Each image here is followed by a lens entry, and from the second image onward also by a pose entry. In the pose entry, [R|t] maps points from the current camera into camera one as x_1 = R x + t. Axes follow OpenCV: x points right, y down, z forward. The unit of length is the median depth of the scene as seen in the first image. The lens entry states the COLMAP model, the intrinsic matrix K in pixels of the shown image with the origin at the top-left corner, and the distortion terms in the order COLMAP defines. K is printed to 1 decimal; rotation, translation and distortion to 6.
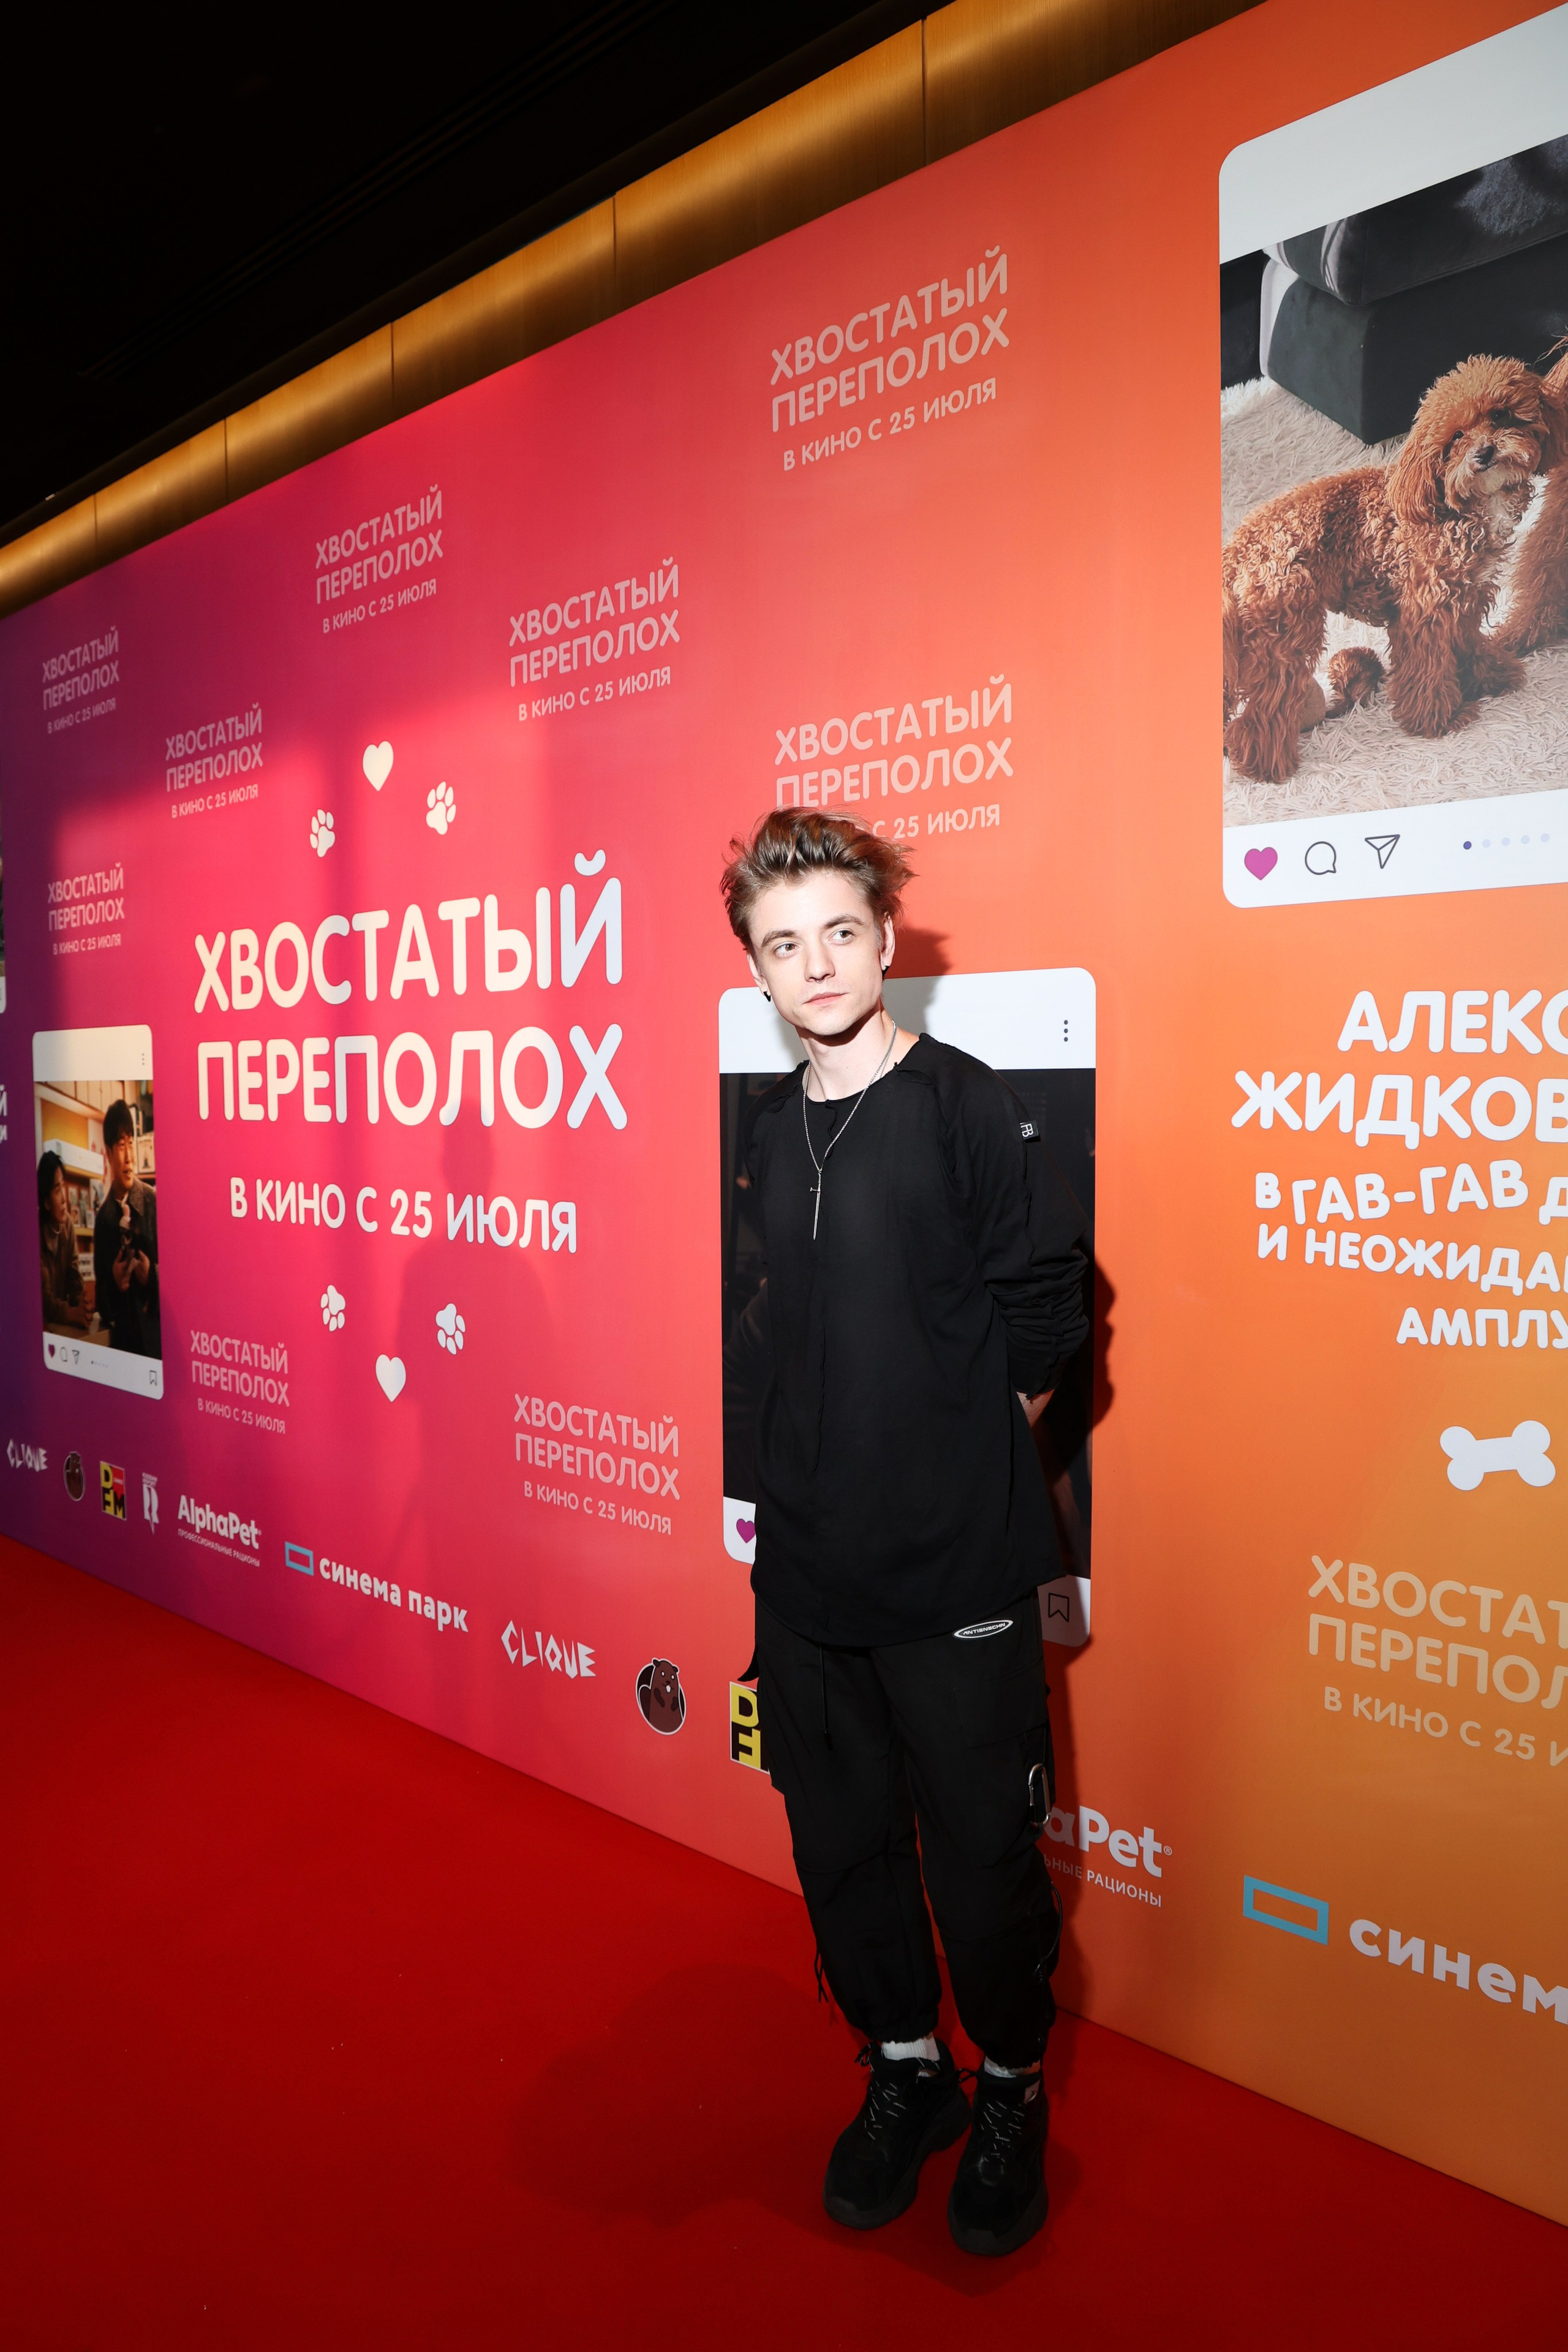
lens RADIAL K [[1656.9, 0, 757.7], [0, 1656.9, 1207.0], [0, 0, 1]] dist [-0.101388, 0.072525]
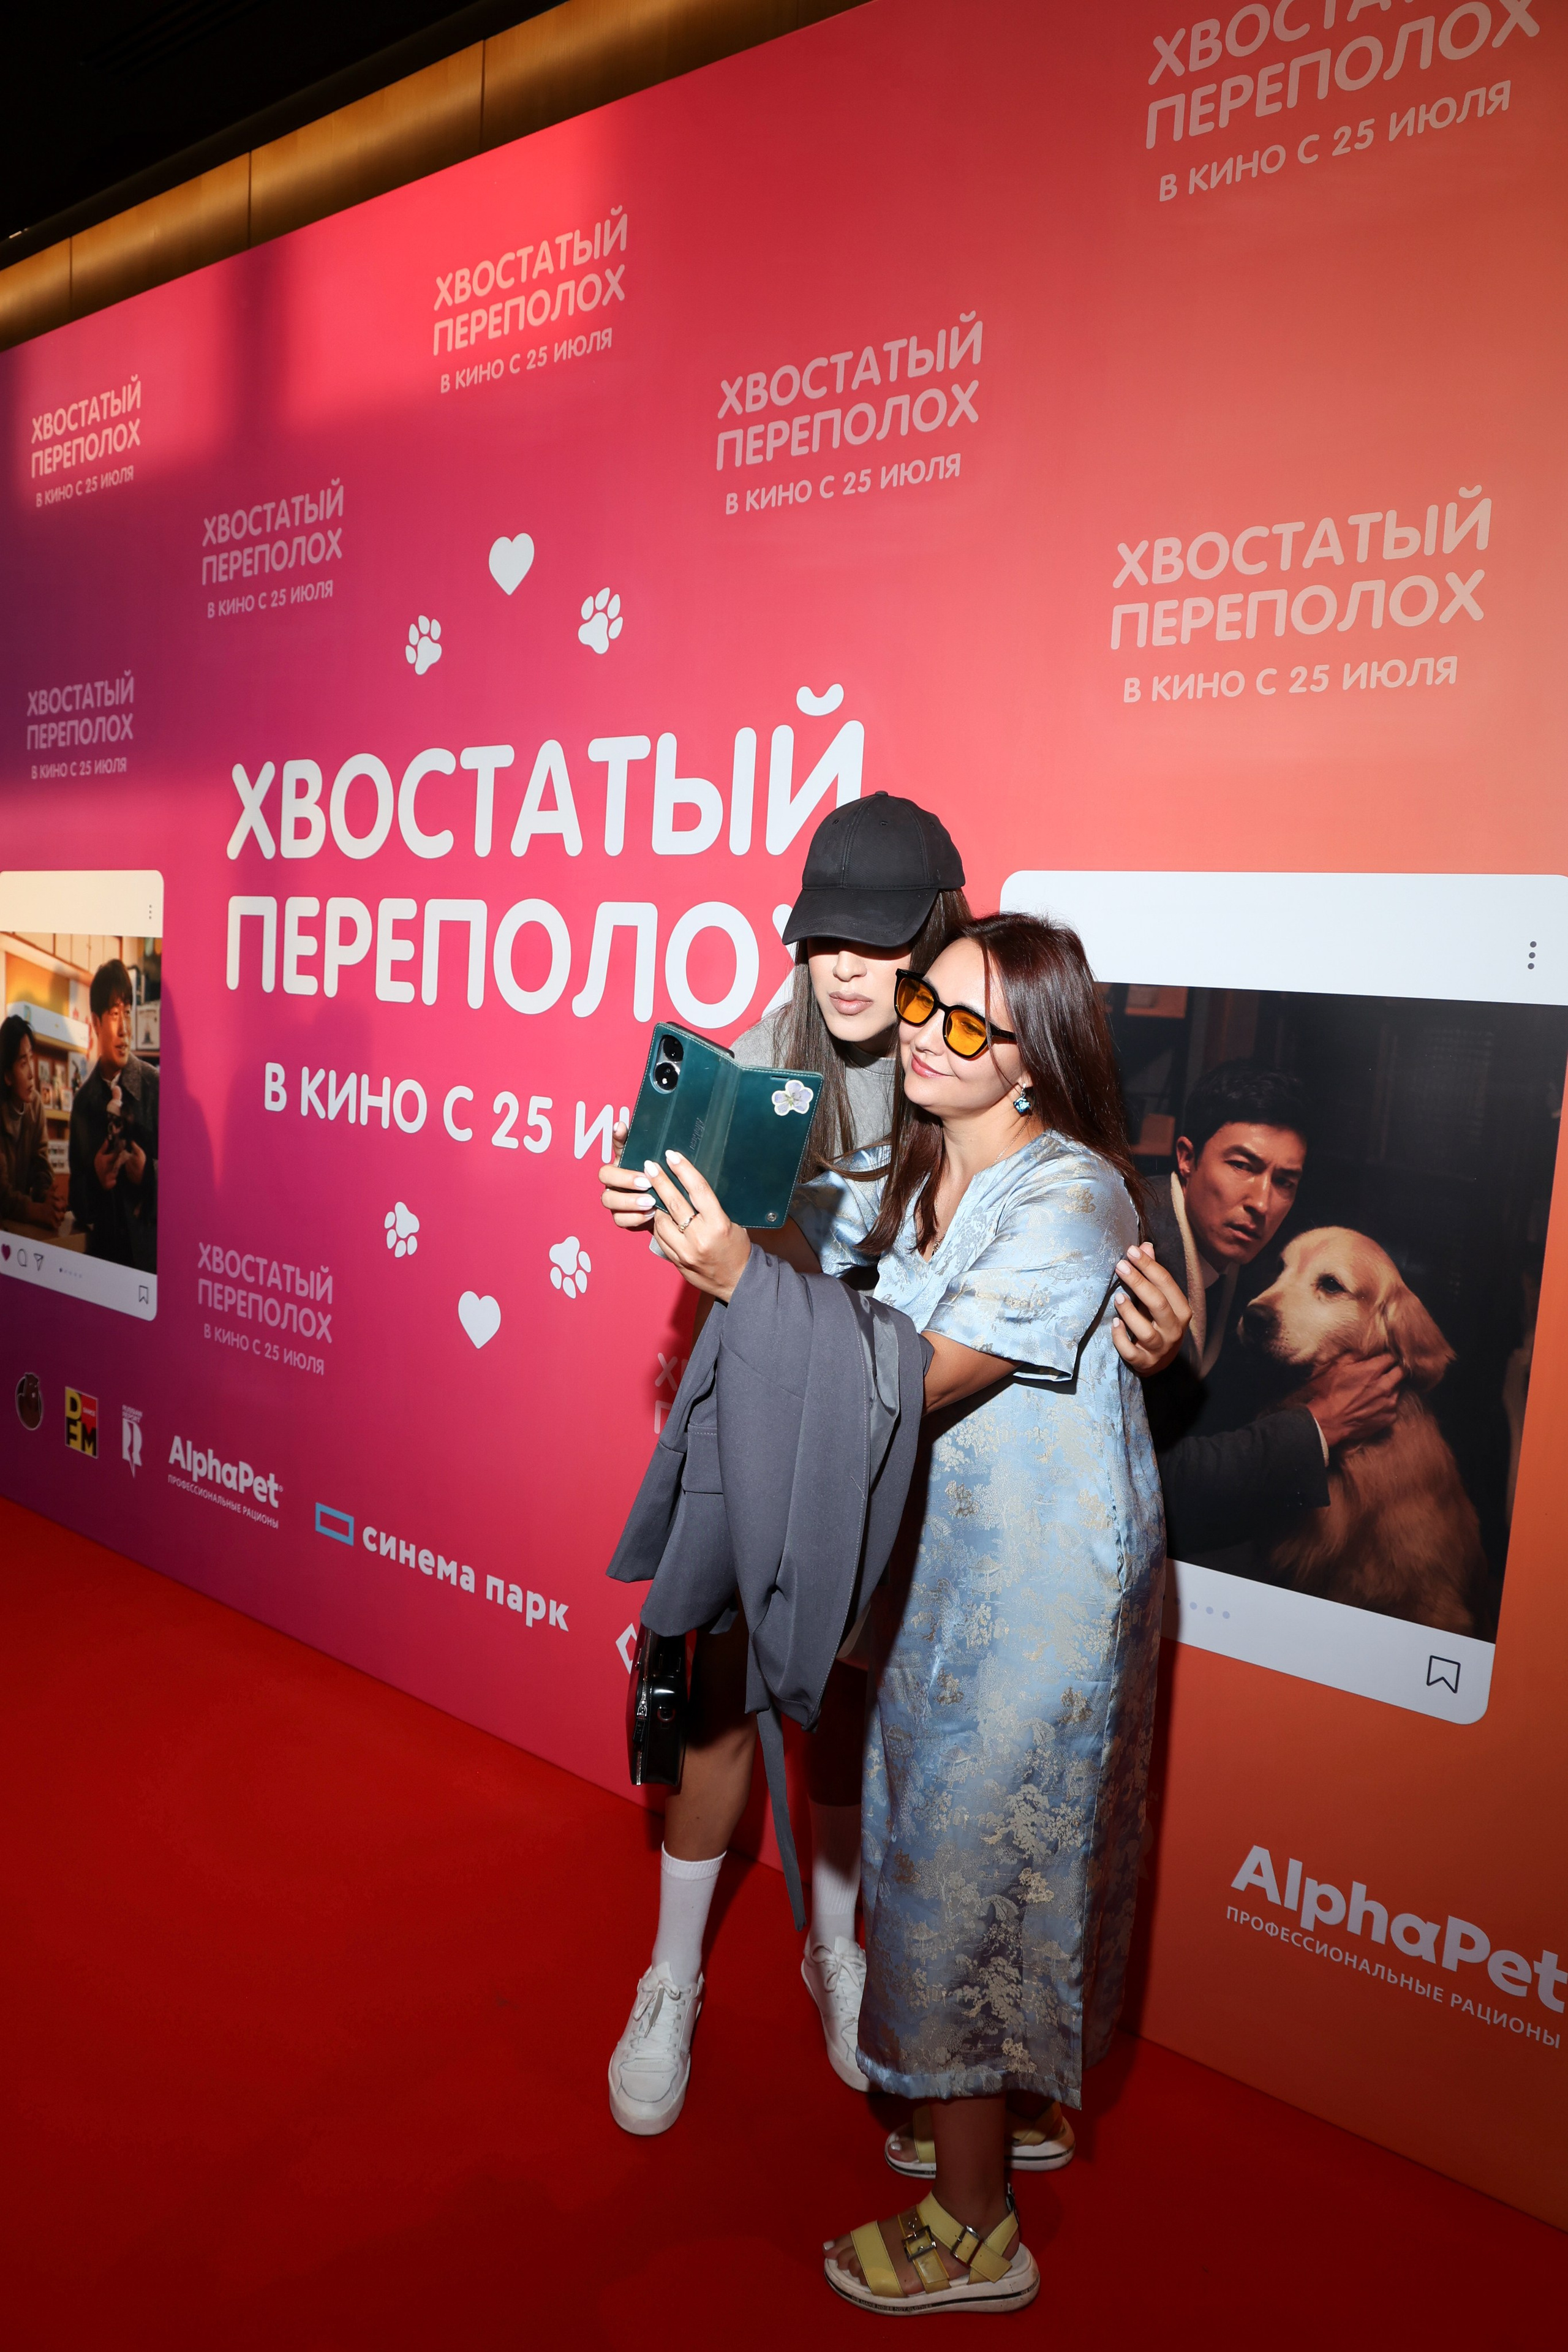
lens RADIAL K [[1656.9, 0, 766.3], [0, 1656.9, 1200.7], [0, 0, 1]] dist [-0.101388, 0.072525]
pose [[0.994671, 0.052925, 0.088484, -0.164616], [-0.057634, 0.997006, 0.051542, -0.006689], [-0.085492, -0.056367, 0.994743, 0.180492]]
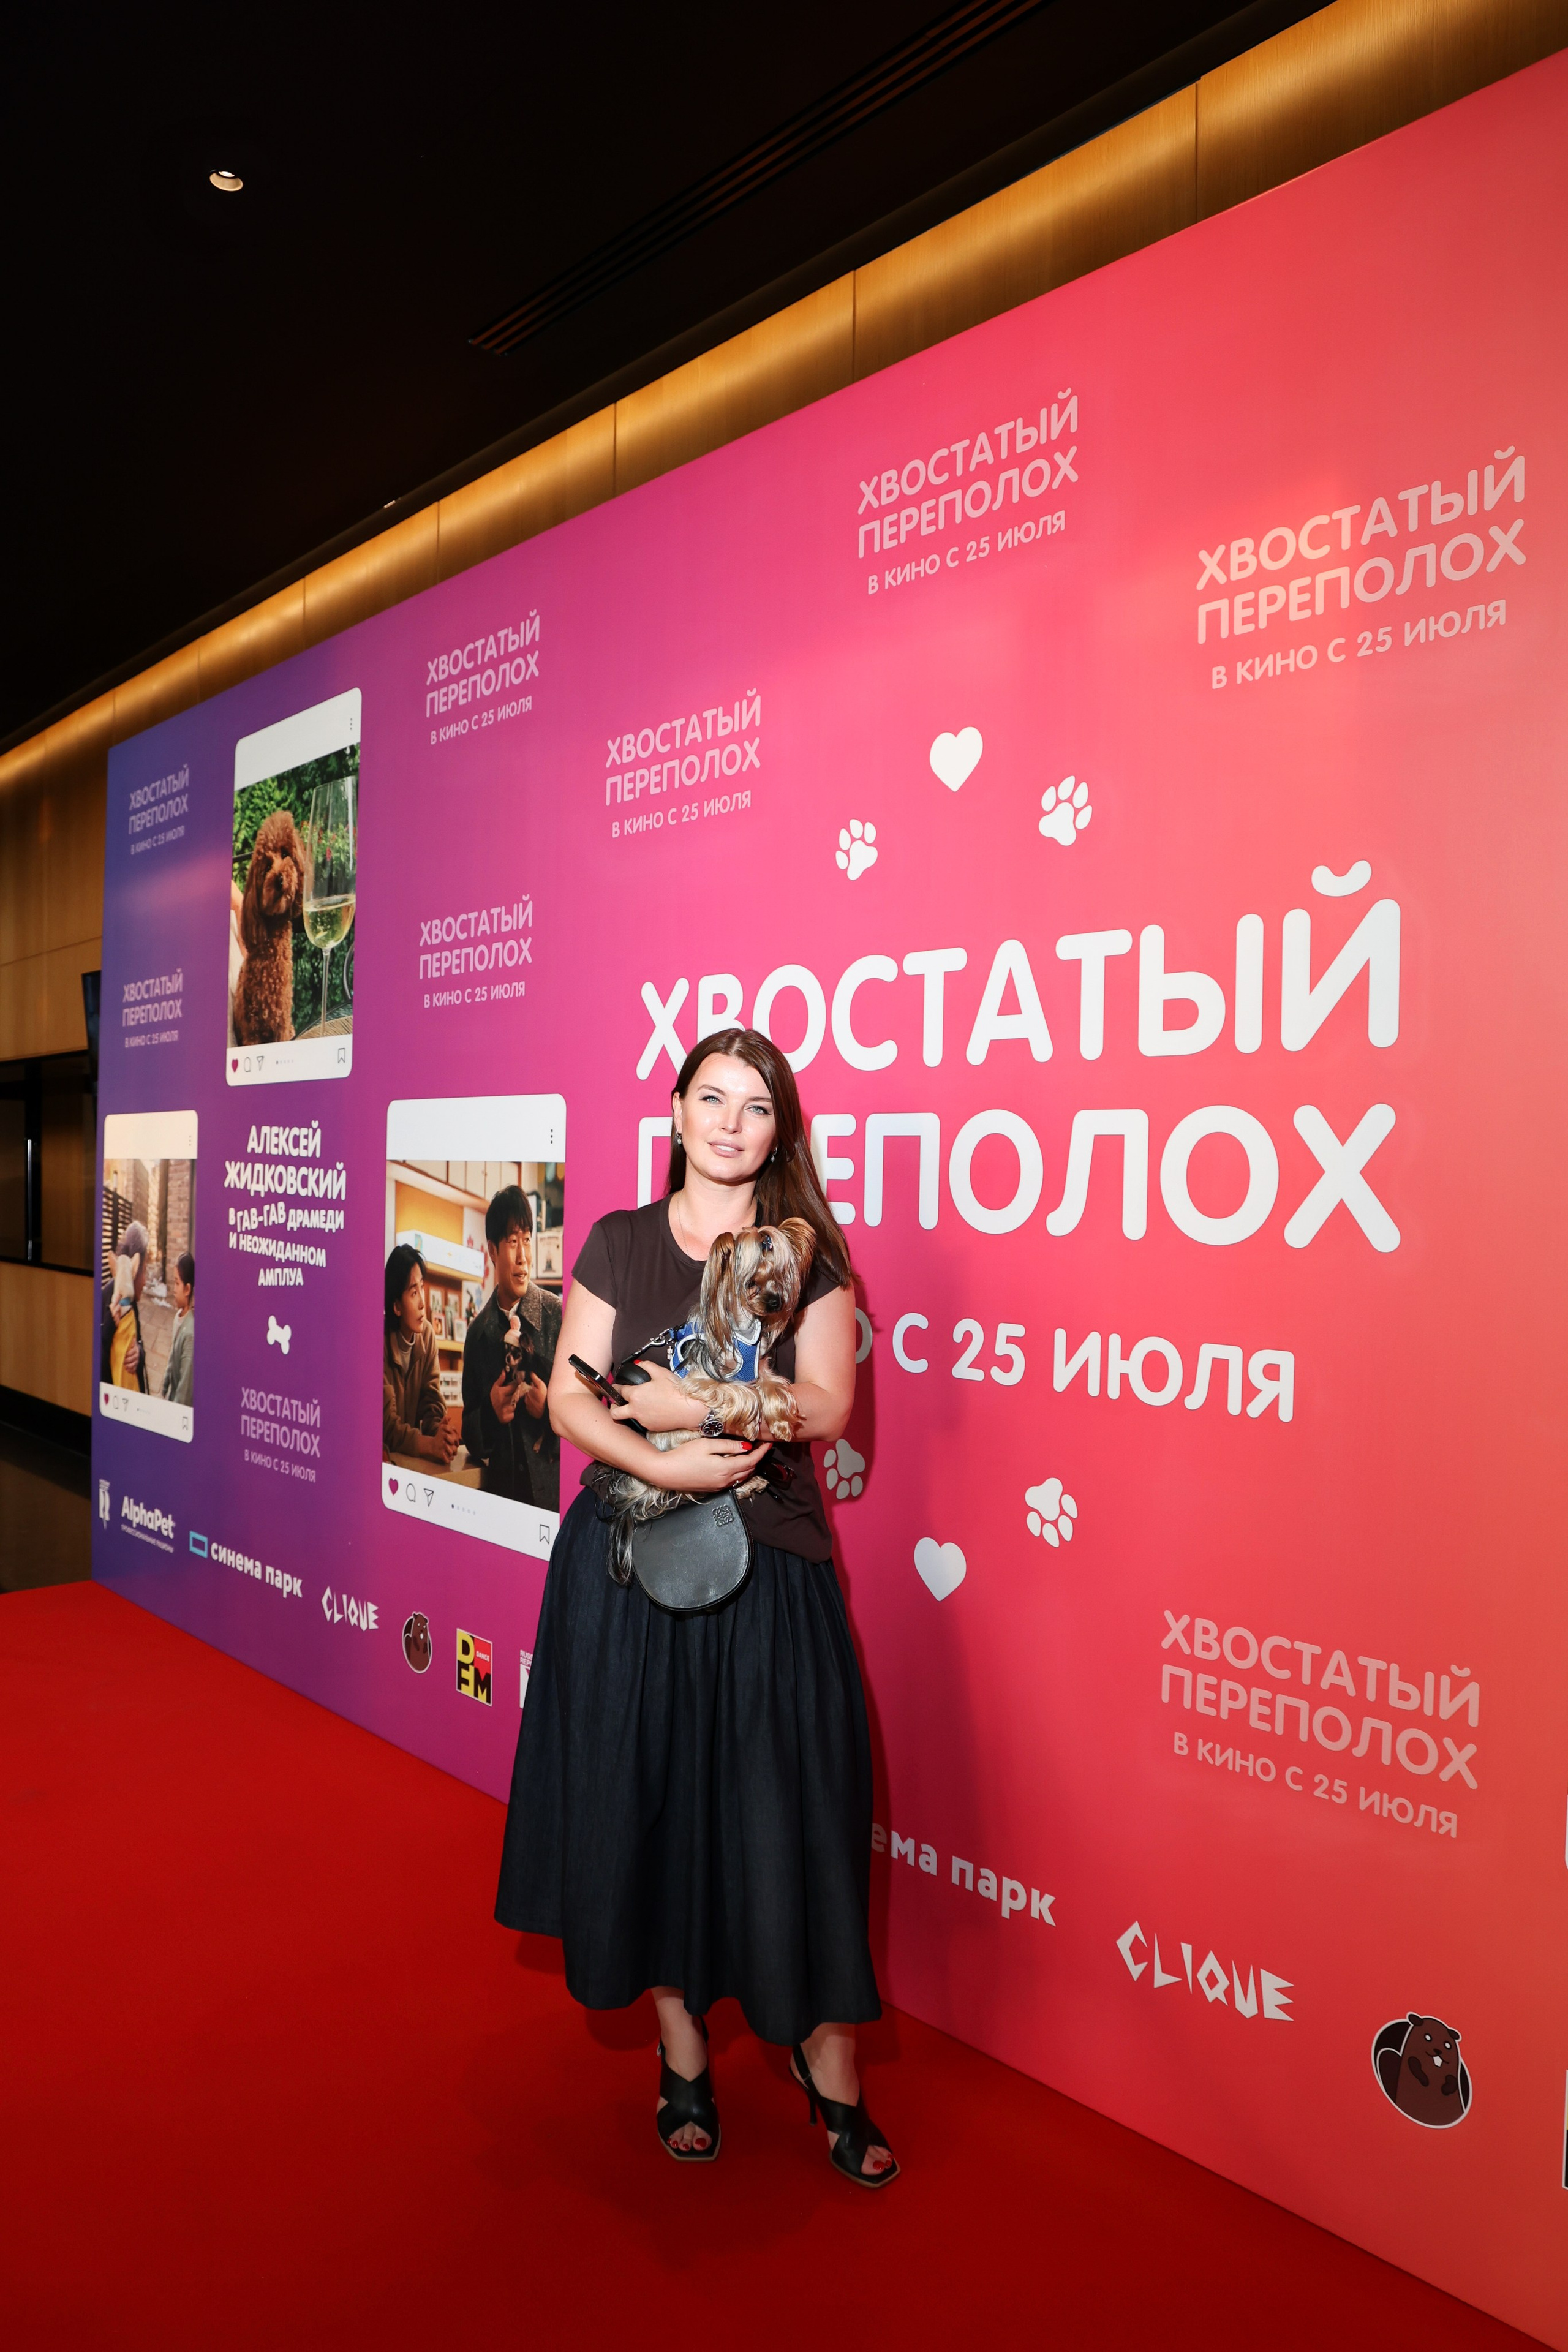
lens RADIAL K [[1656.9, 0, 747.4], [0, 1656.9, 1190.2], [0, 0, 1]] dist [-0.101388, 0.072525]
pose [[0.995973, 0.023479, -0.086528, -0.262478], [-0.029095, 0.997511, -0.064224, -0.018251], [0.084804, 0.066483, 0.994177, 0.251126]]
